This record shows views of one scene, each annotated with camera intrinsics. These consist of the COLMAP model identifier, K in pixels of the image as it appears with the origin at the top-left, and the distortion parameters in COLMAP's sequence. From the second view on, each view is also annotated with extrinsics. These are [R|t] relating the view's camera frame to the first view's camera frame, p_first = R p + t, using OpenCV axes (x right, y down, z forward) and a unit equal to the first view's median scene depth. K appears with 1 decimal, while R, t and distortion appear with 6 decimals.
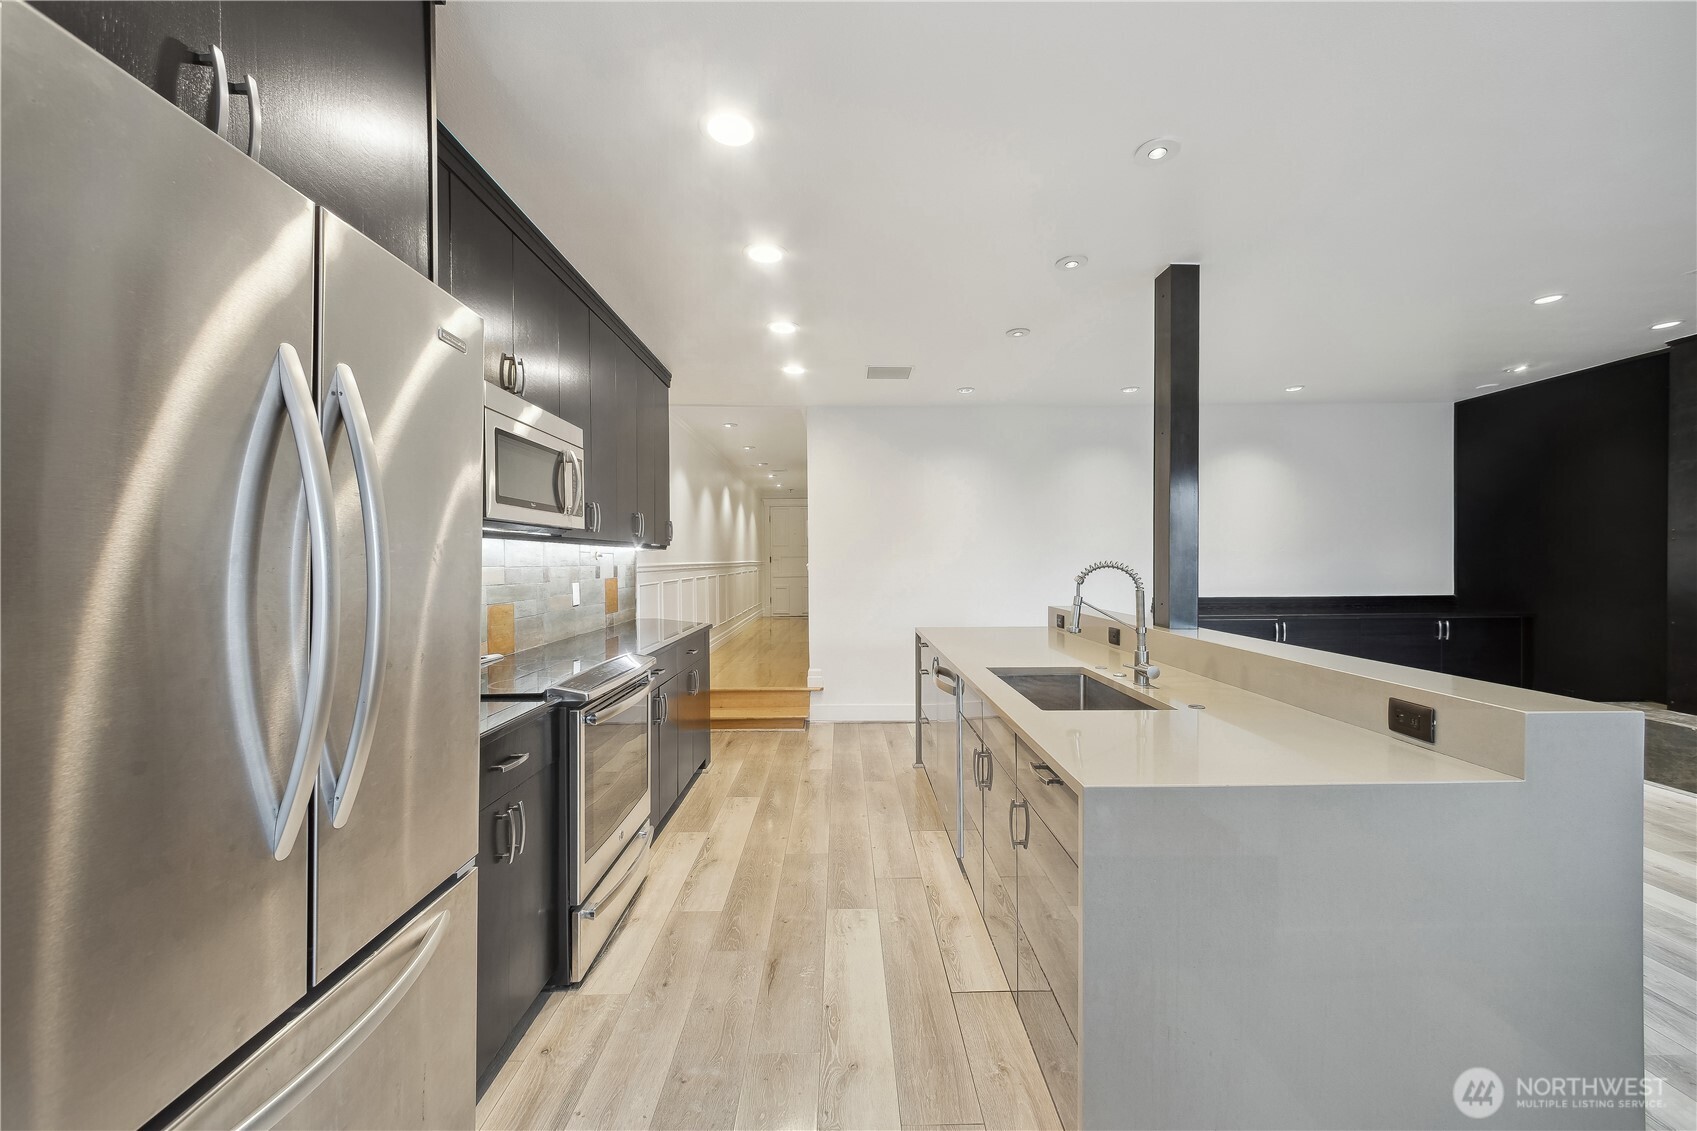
lens RADIAL K [[667.8, 0, 855.4], [0, 667.8, 574.6], [0, 0, 1]] dist [0.000299, 0.000052]
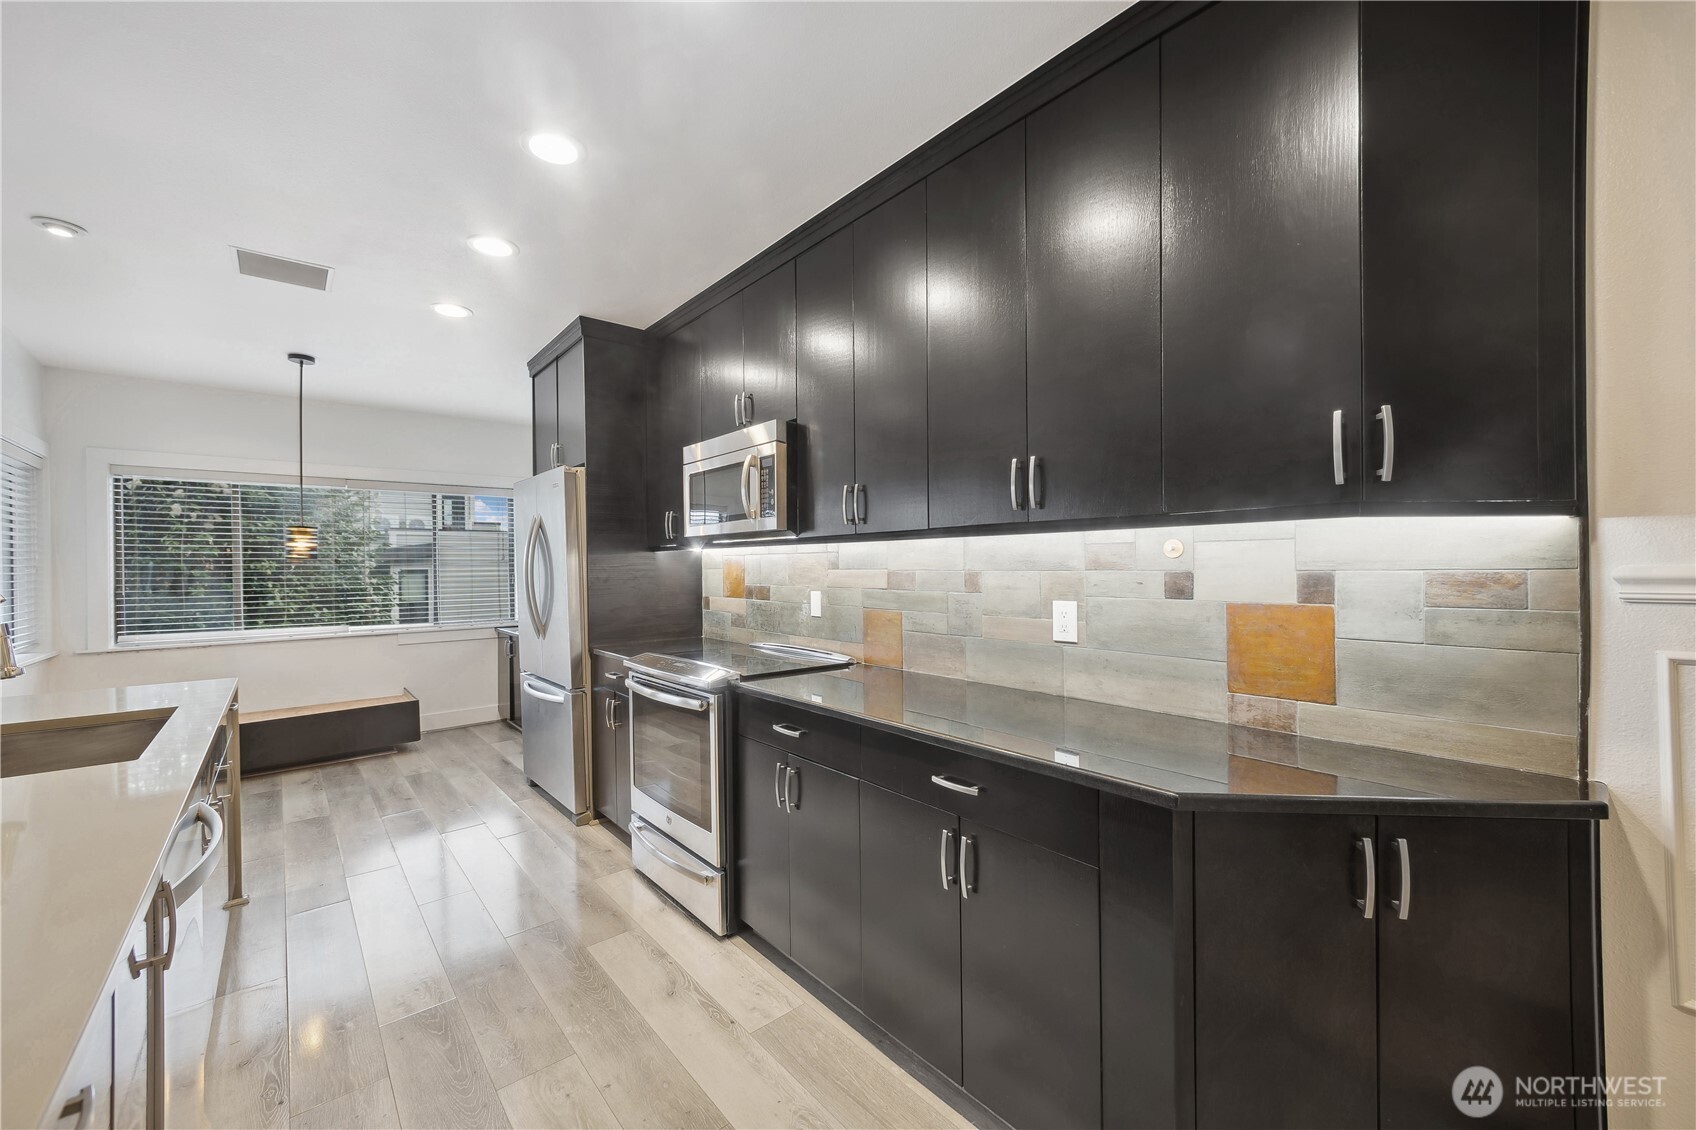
lens RADIAL K [[669.0, 0, 852.0], [0, 669.0, 569.0], [0, 0, 1]] dist [0.001853, 0.000052]
pose [[-0.772696, 0.011149, -0.634678, 0.058298], [-0.005121, 0.999704, 0.023796, -0.023286], [0.634755, 0.021637, -0.772410, 1.179773]]
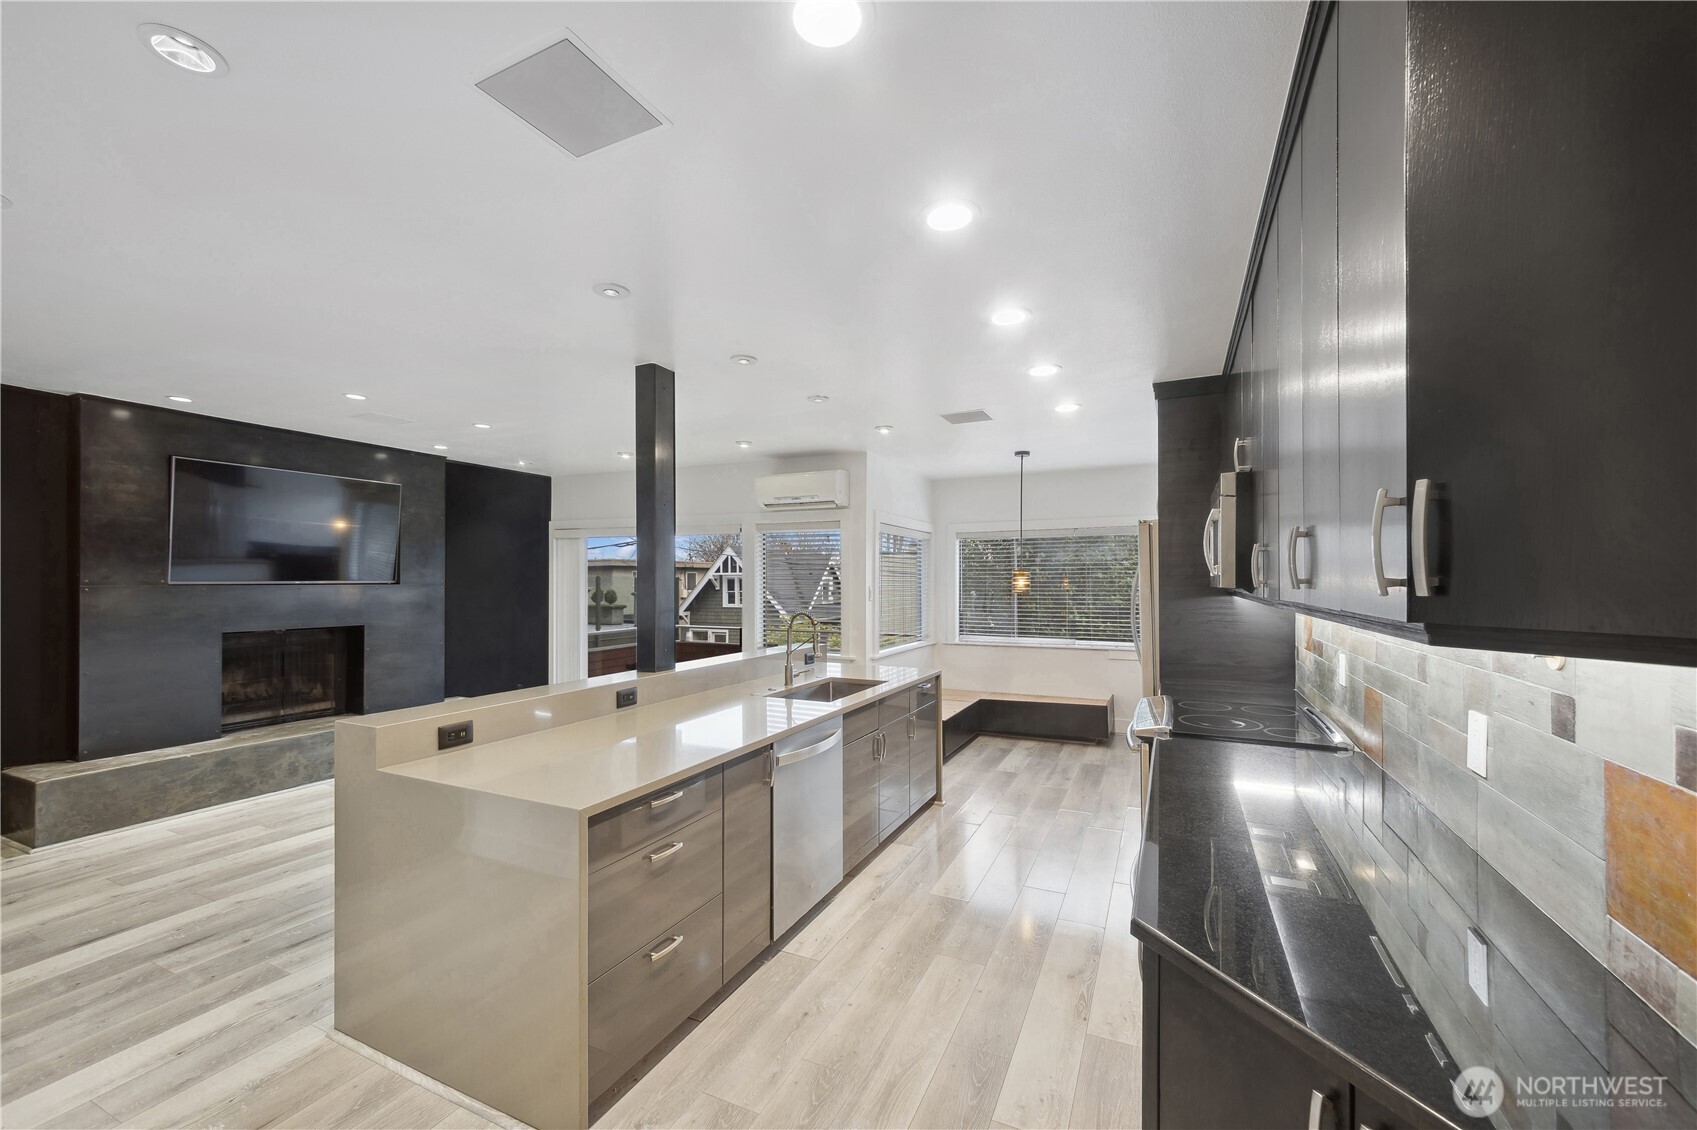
lens RADIAL K [[672.3, 0, 846.8], [0, 672.3, 584.1], [0, 0, 1]] dist [0.001317, 0.000308]
pose [[-0.893678, 0.003706, 0.448693, -0.244696], [0.015248, 0.999639, 0.022113, -0.065851], [-0.448450, 0.026604, -0.893412, 1.341884]]
